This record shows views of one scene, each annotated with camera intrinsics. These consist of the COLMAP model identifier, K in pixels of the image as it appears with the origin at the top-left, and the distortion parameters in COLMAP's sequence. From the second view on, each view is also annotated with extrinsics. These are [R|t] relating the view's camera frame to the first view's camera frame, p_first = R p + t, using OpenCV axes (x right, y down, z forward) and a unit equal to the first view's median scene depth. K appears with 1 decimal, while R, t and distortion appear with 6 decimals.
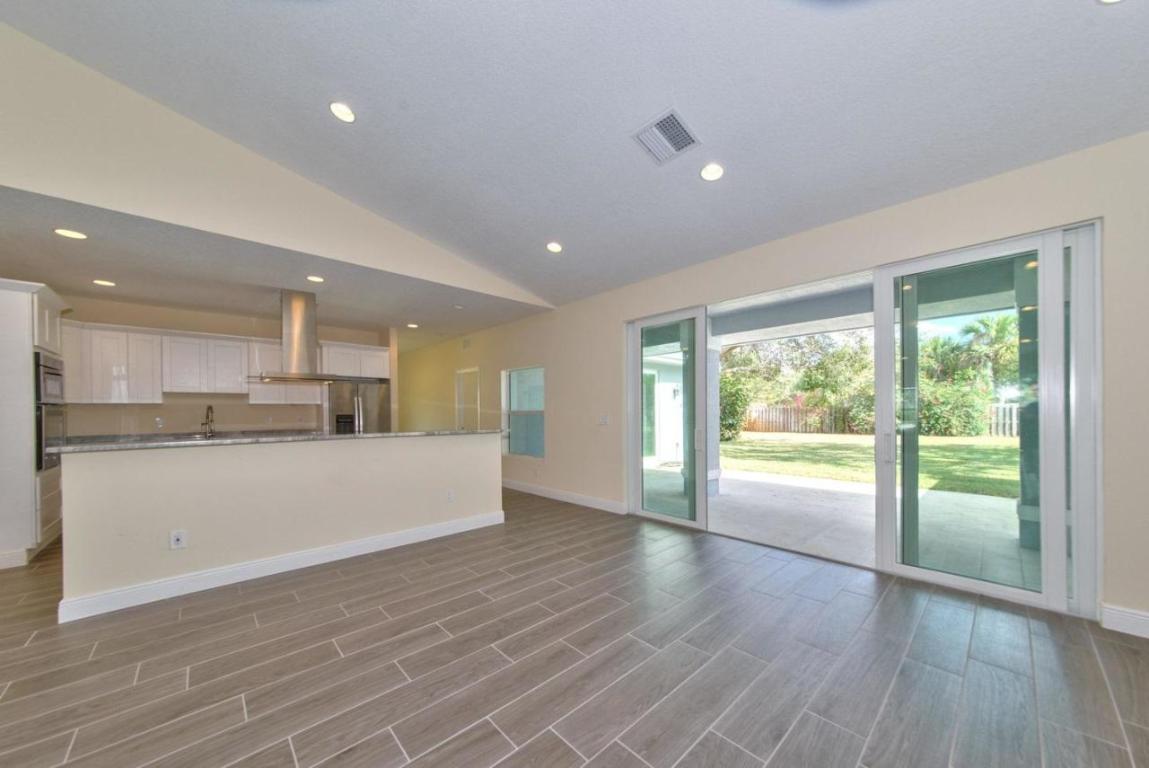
lens RADIAL K [[400.9, 0, 577.0], [0, 400.9, 416.6], [0, 0, 1]] dist [0.001537, 0.000217]
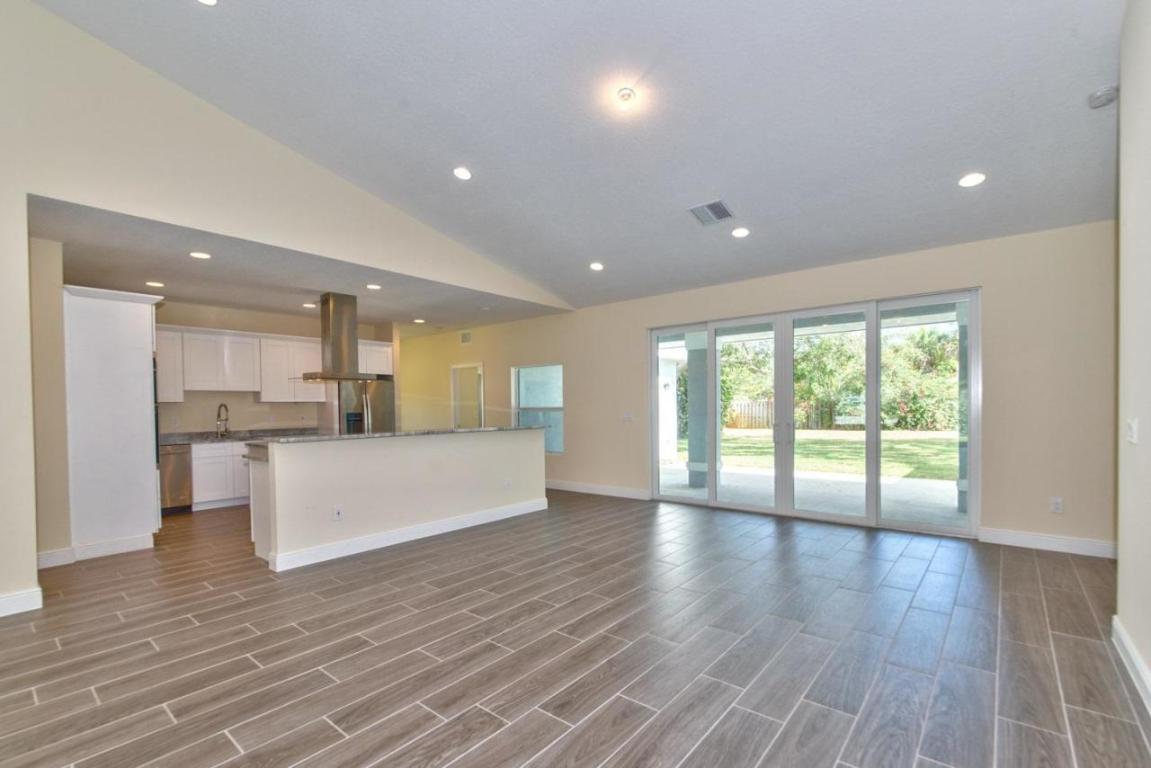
lens RADIAL K [[524.8, 0, 572.4], [0, 524.8, 420.8], [0, 0, 1]] dist [0.017477, 0.000052]
pose [[0.991383, -0.008998, 0.130684, -0.224548], [0.006982, 0.999850, 0.015878, -0.002121], [-0.130808, -0.014829, 0.991297, -0.337858]]
